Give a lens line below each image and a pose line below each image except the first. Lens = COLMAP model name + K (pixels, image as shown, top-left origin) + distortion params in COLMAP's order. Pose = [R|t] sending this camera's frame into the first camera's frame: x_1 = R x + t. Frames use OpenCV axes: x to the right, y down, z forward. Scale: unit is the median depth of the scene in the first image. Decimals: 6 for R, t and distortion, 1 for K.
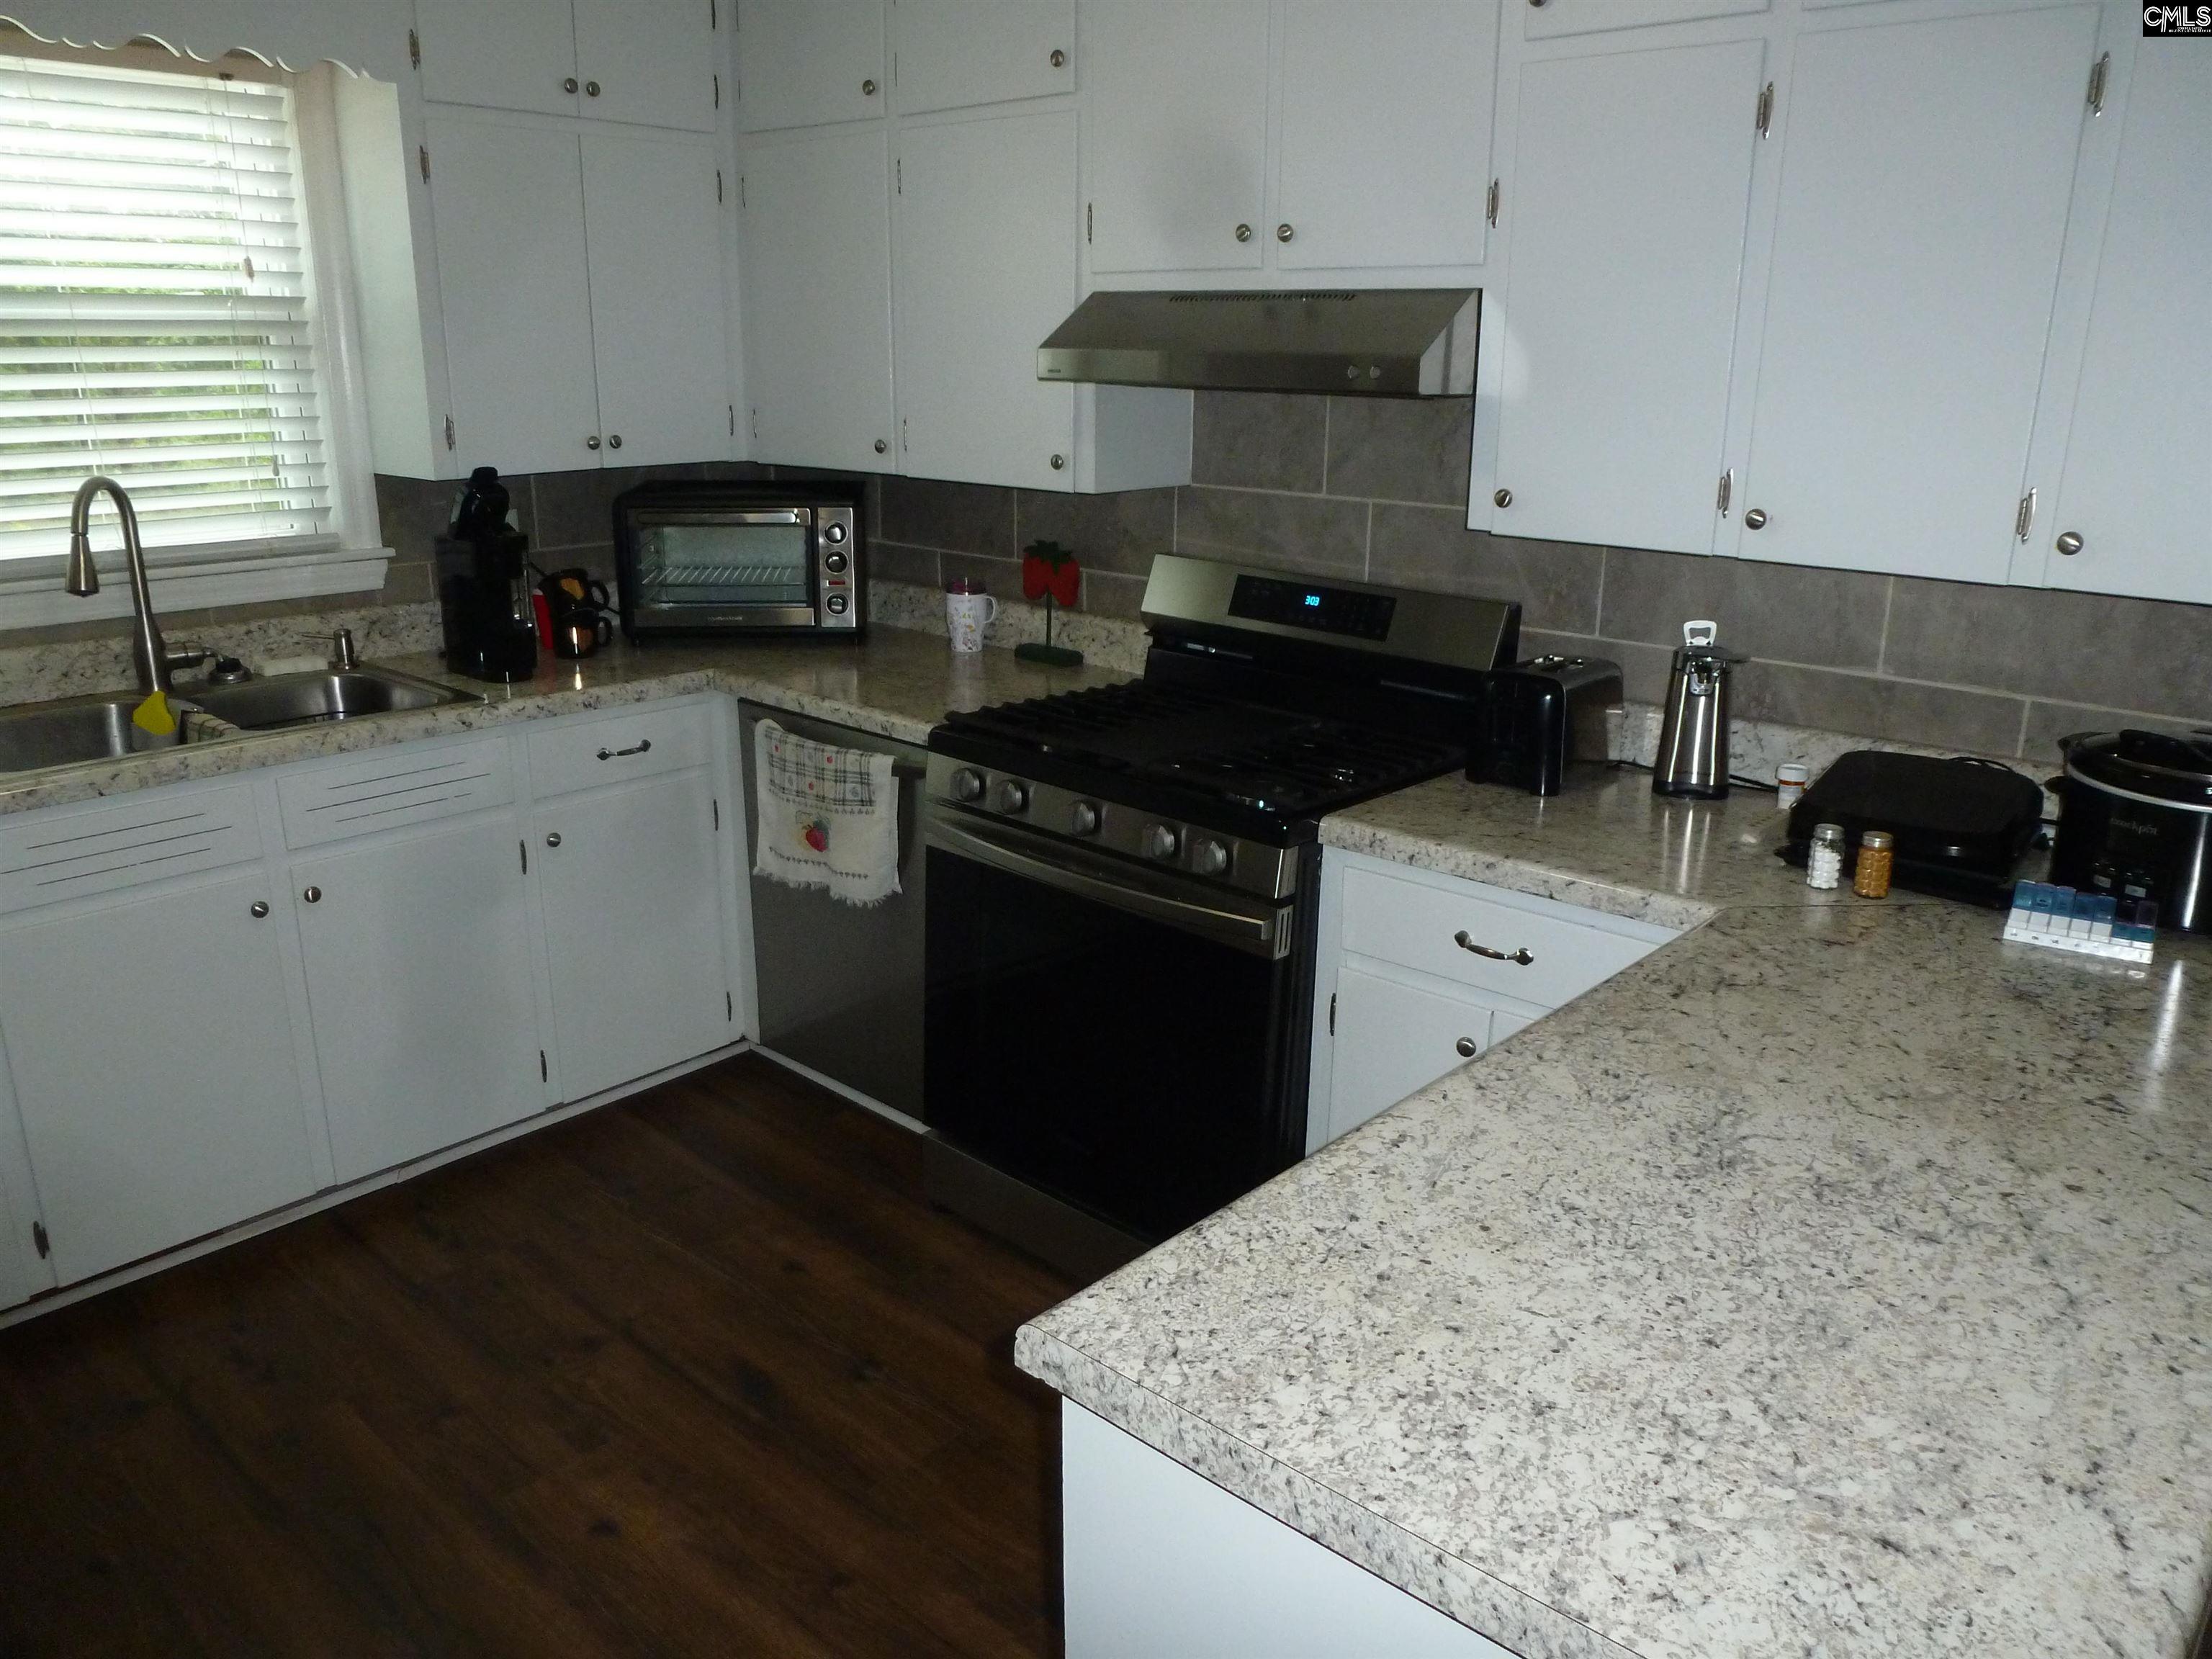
lens RADIAL K [[1536.1, 0, 1106.0], [0, 1536.1, 829.5], [0, 0, 1]] dist [-0.037283, 0.003909]
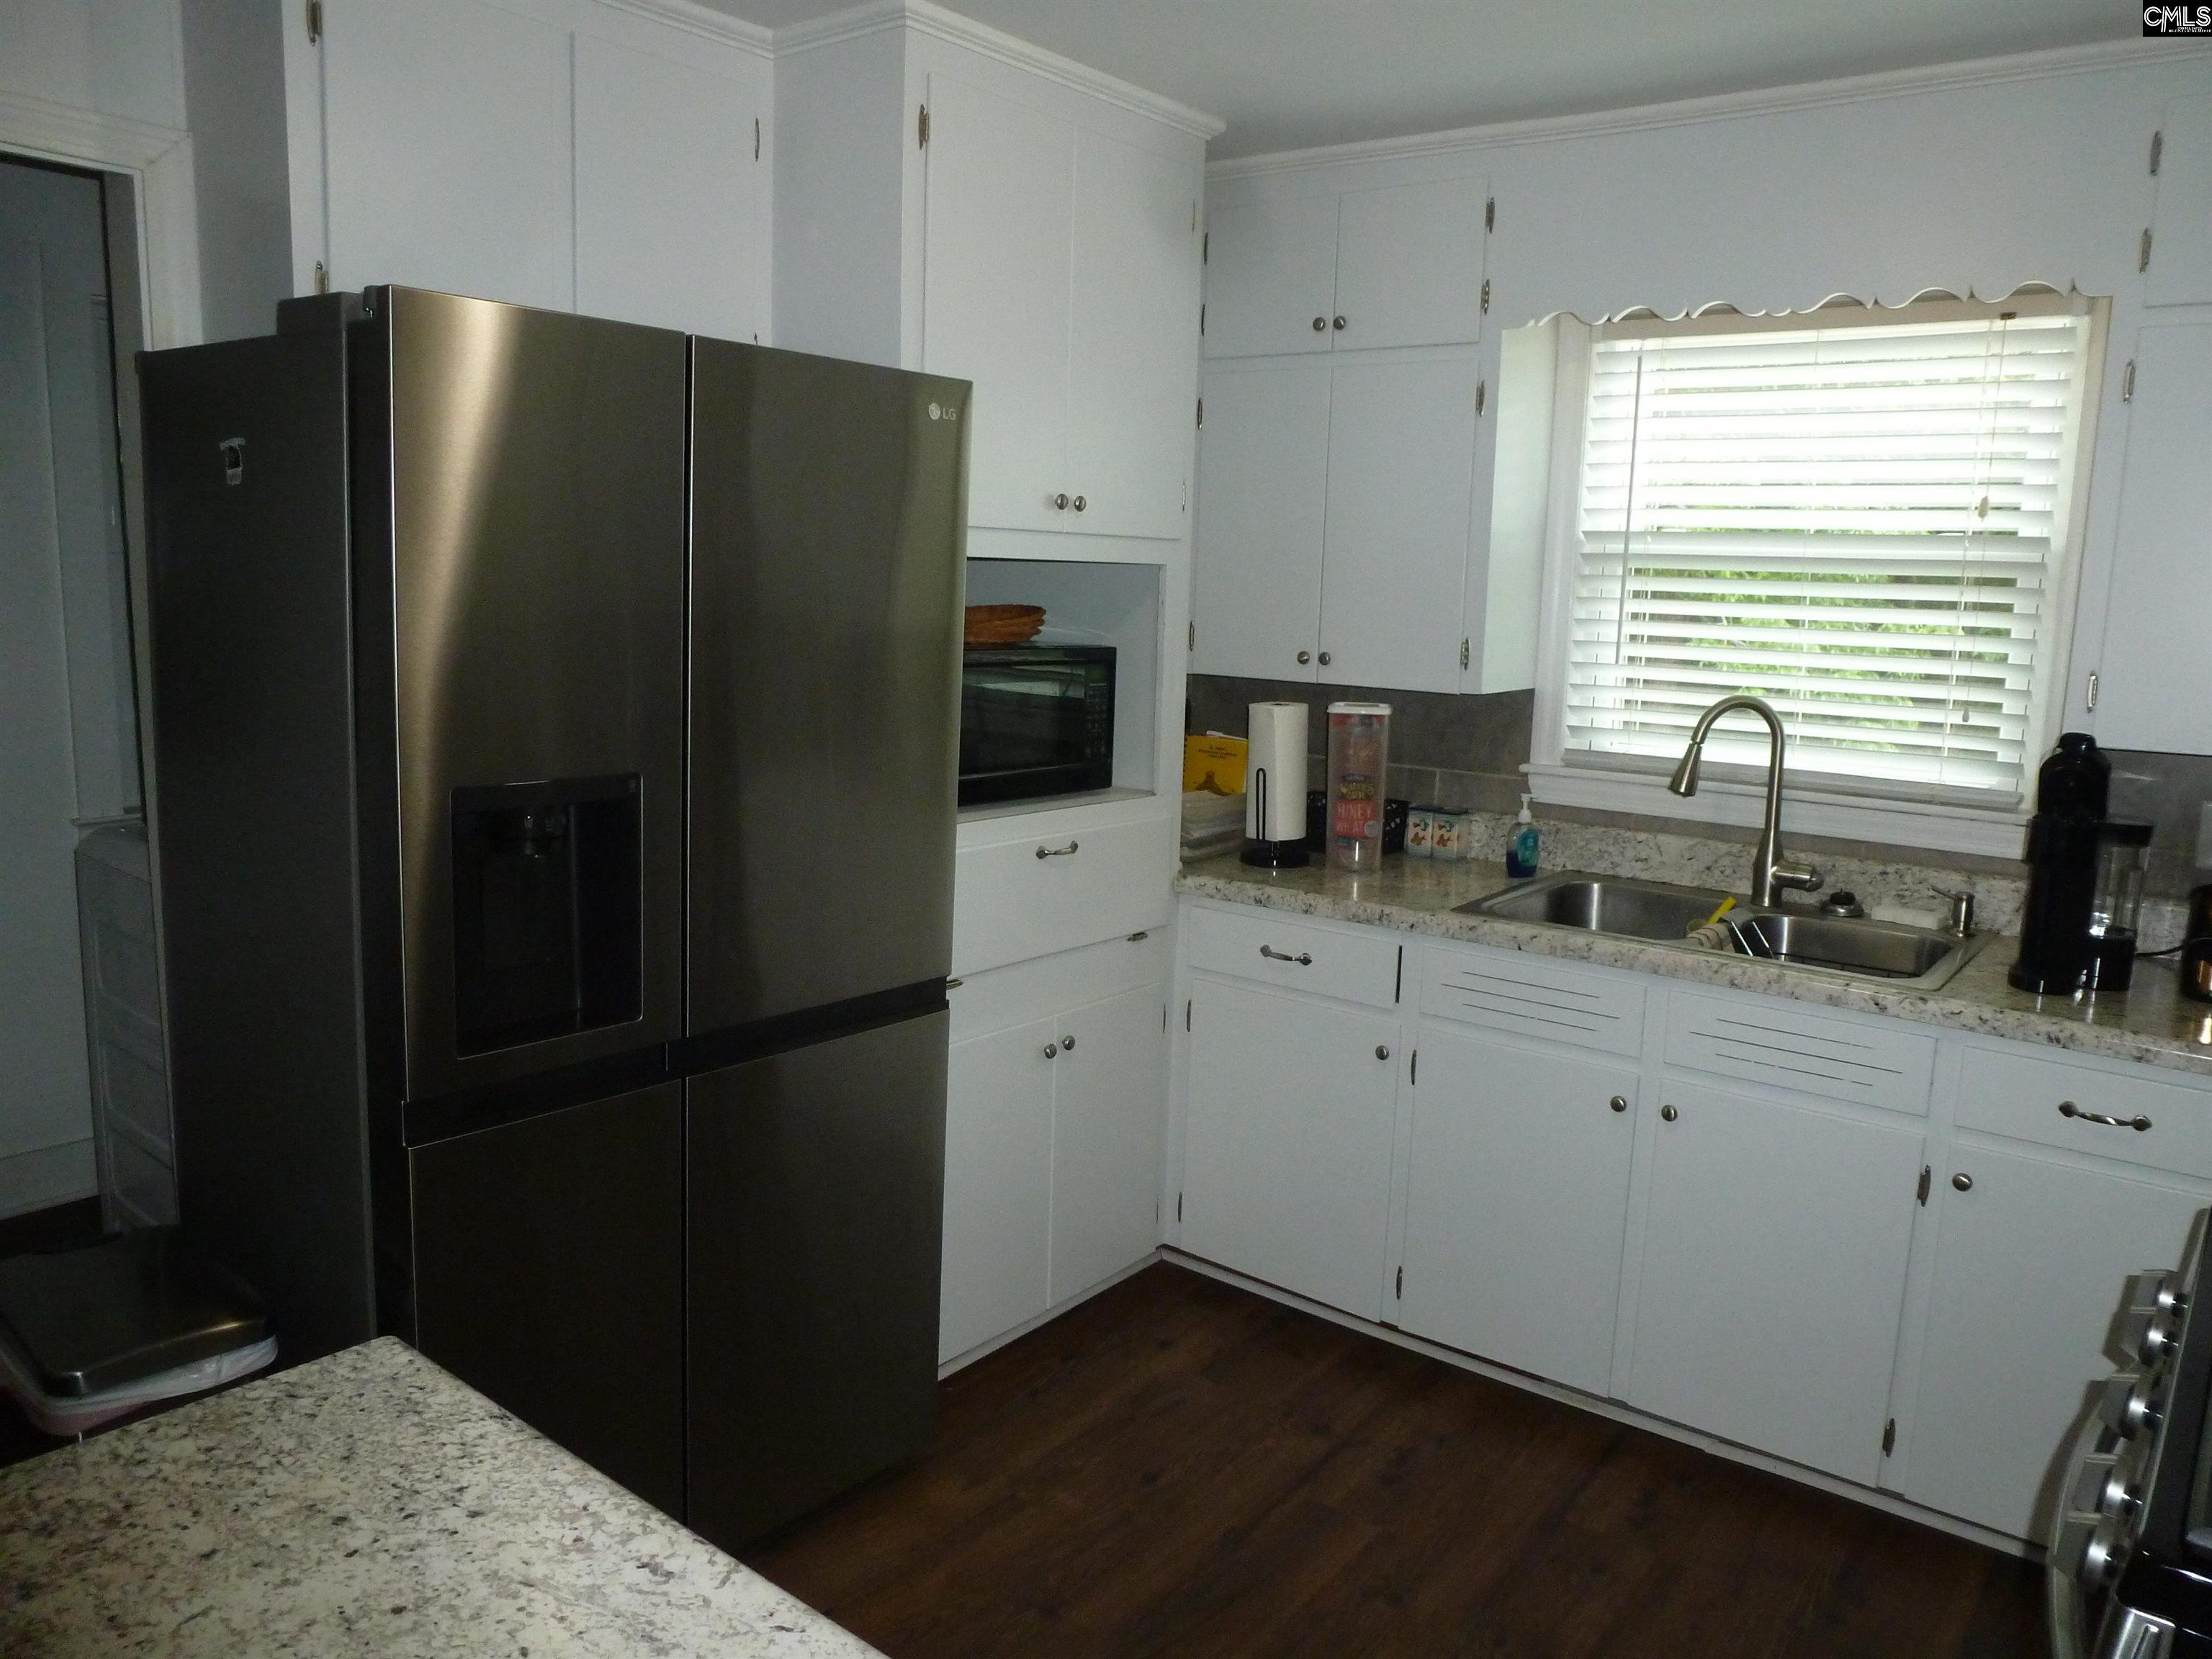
lens RADIAL K [[1556.5, 0, 1106.0], [0, 1556.5, 829.5], [0, 0, 1]] dist [-0.042267, 0.006212]
pose [[0.093204, 0.159695, -0.982757, 0.378013], [-0.323616, 0.938319, 0.121783, -0.125362], [0.941587, 0.306685, 0.139135, 0.424488]]
